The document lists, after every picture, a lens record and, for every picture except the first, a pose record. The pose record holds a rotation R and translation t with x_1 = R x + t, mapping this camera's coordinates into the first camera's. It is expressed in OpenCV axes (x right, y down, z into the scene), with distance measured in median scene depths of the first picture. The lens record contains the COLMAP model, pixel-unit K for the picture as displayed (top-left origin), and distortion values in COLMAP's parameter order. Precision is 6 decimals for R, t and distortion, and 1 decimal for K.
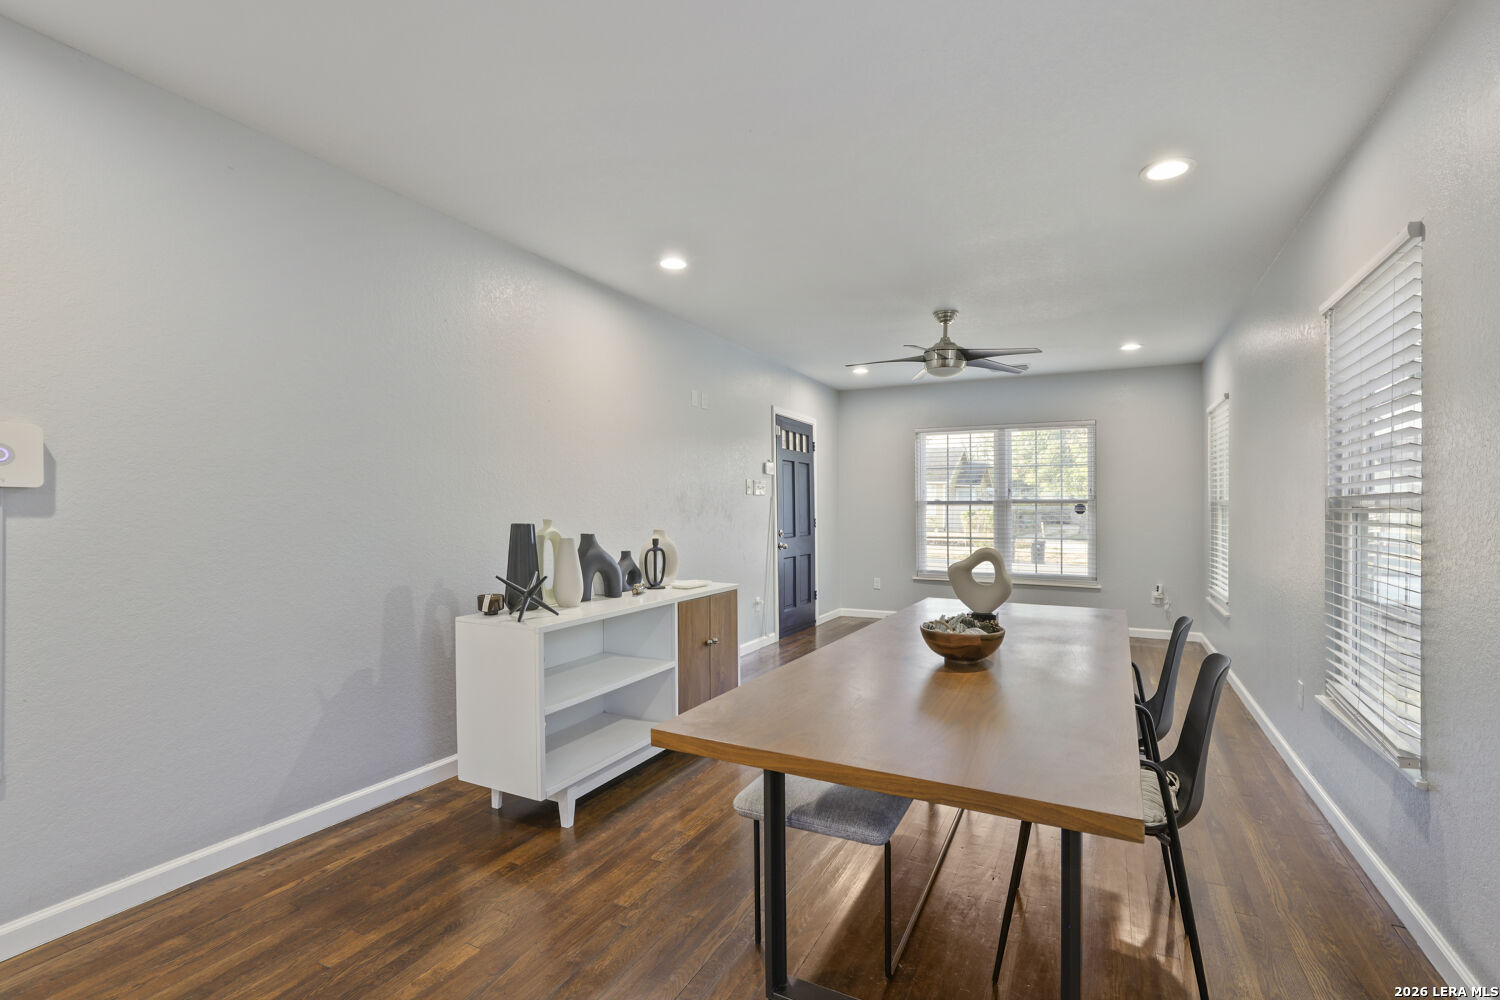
lens RADIAL K [[683.3, 0, 750.0], [0, 683.3, 500.0], [0, 0, 1]] dist [-0.001598, 0.000182]
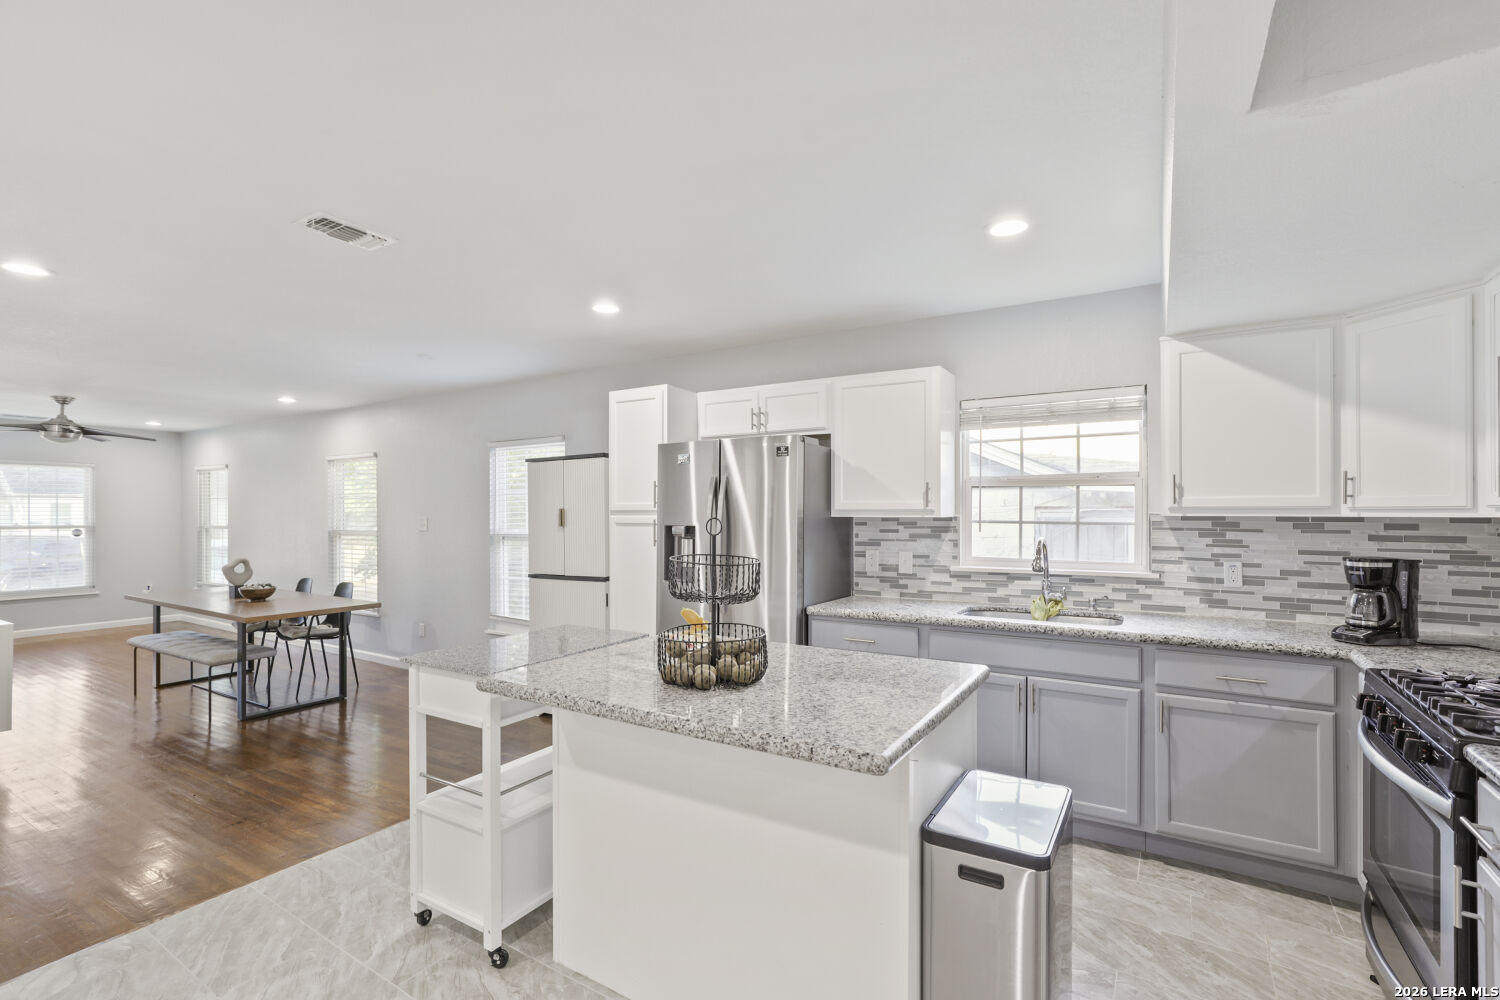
lens RADIAL K [[683.3, 0, 750.0], [0, 683.3, 500.0], [0, 0, 1]] dist [-0.001598, 0.000182]
pose [[0.088199, 0.008791, 0.996064, -0.806438], [-0.002596, 0.999960, -0.008595, -0.049101], [-0.996099, -0.001828, 0.088218, -0.424492]]
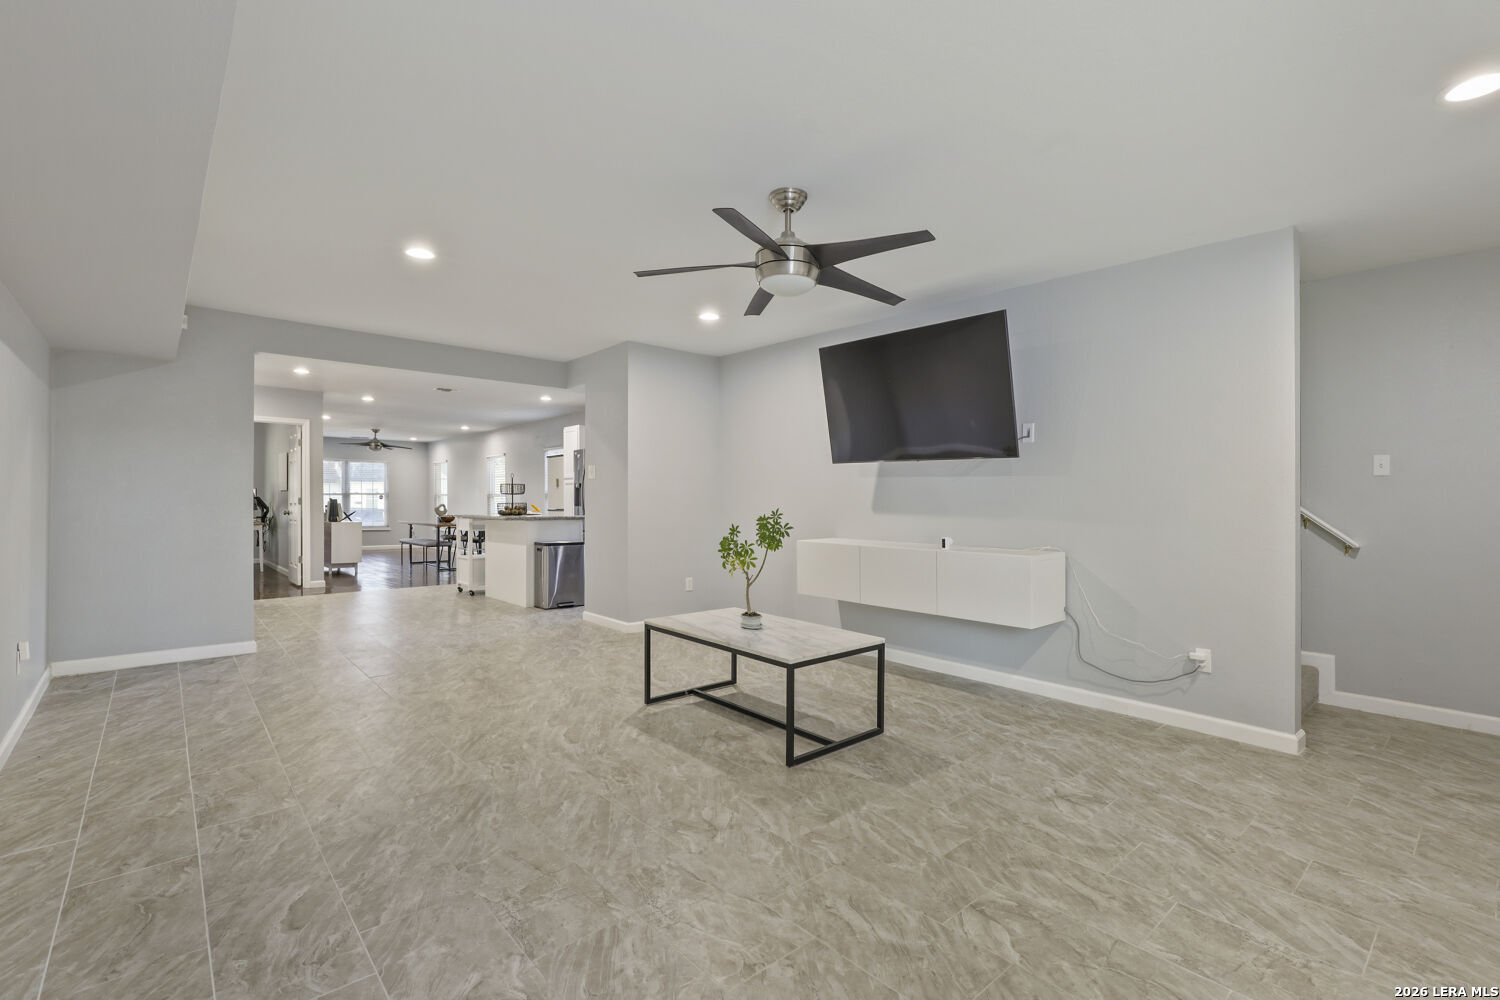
lens RADIAL K [[707.6, 0, 750.0], [0, 707.6, 500.0], [0, 0, 1]] dist [-0.001864, -0.000066]
pose [[0.375220, 0.001075, 0.926935, -1.620632], [-0.010379, 0.999942, 0.003041, 0.003829], [-0.926878, -0.010762, 0.375209, -1.379014]]
